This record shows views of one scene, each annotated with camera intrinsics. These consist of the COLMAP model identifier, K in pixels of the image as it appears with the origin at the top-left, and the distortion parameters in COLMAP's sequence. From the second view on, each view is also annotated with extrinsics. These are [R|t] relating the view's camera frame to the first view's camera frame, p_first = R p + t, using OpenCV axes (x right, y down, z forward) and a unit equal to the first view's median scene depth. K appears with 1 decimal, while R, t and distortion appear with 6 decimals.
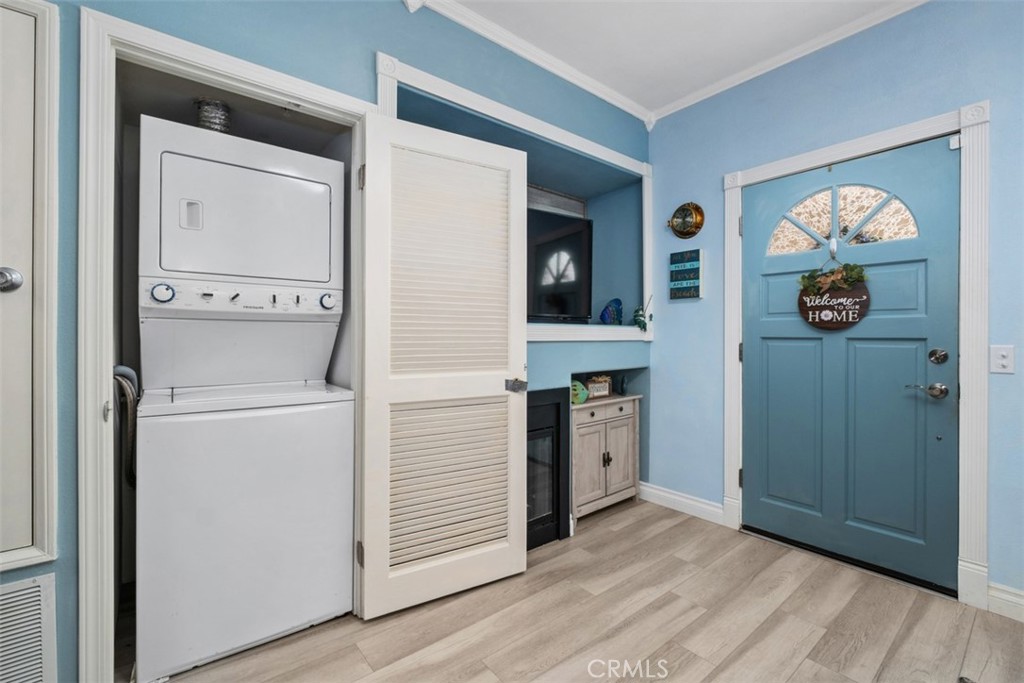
lens RADIAL K [[436.3, 0, 516.1], [0, 436.3, 335.9], [0, 0, 1]] dist [0.000602, -0.004451]
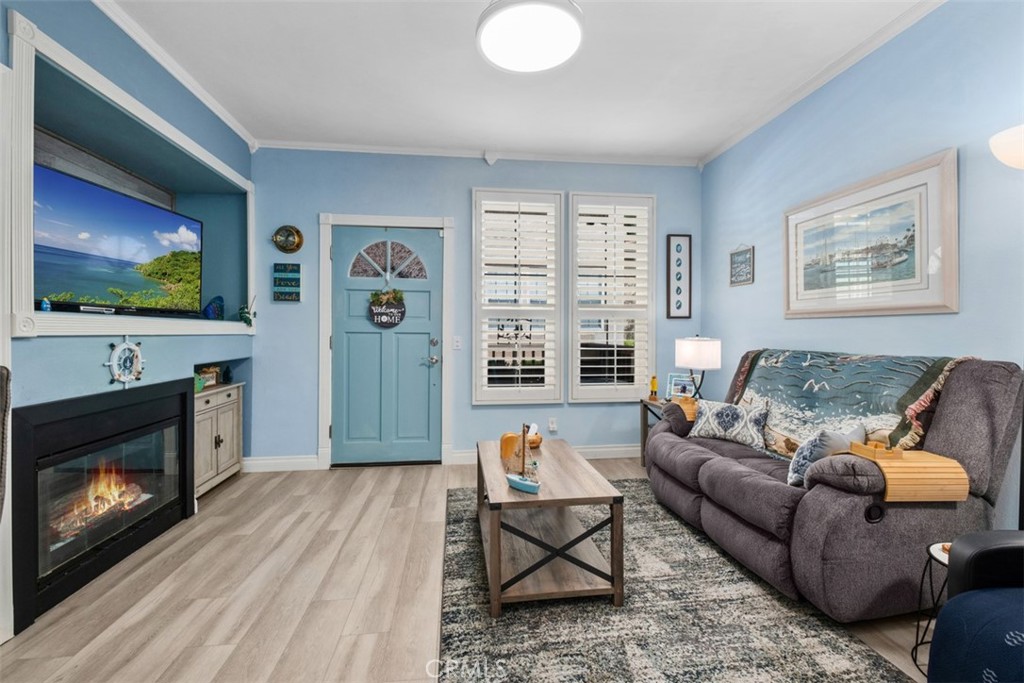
lens RADIAL K [[436.3, 0, 505.2], [0, 436.3, 336.8], [0, 0, 1]] dist [0.000602, -0.004451]
pose [[0.538964, -0.005600, 0.842310, -0.361336], [-0.005963, 0.999927, 0.010463, 0.000813], [-0.842308, -0.010662, 0.538892, -0.227886]]
